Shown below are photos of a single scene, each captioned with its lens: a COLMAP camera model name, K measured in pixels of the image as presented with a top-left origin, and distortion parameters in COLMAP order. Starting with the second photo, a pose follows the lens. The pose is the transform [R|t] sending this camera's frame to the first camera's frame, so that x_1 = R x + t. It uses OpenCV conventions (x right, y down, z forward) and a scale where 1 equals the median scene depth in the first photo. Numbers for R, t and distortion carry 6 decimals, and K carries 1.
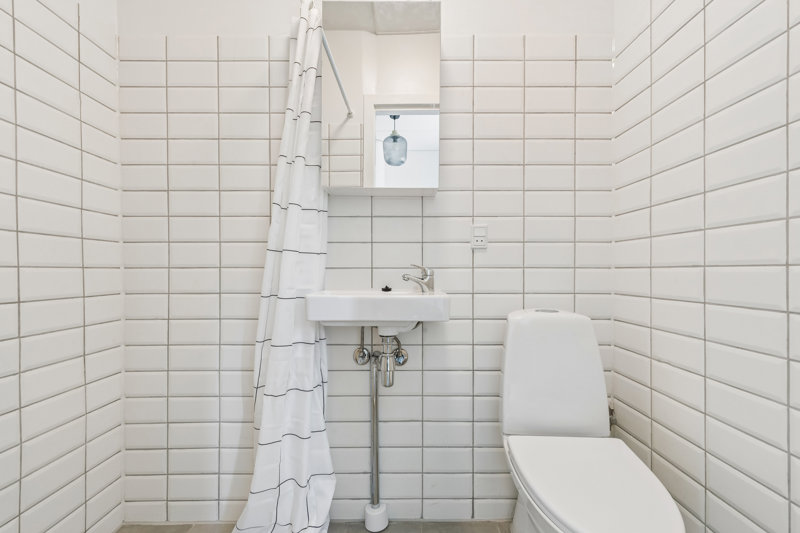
lens RADIAL K [[328.3, 0, 400.0], [0, 328.3, 266.5], [0, 0, 1]] dist [0.000138, 0.000059]
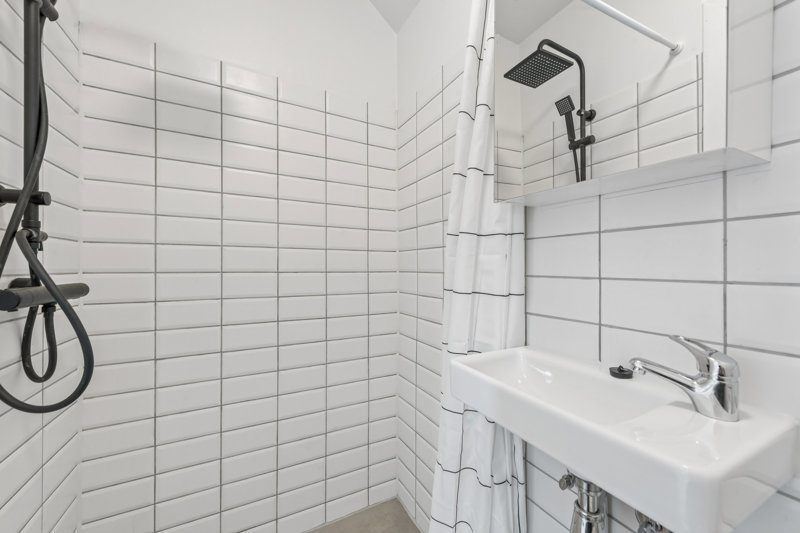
lens RADIAL K [[310.4, 0, 400.0], [0, 310.4, 266.5], [0, 0, 1]] dist [0.001018, -0.000080]
pose [[0.466403, -0.004689, -0.884560, 0.225957], [0.006853, 0.999975, -0.001687, -0.097232], [0.884546, -0.005275, 0.466424, 0.467877]]
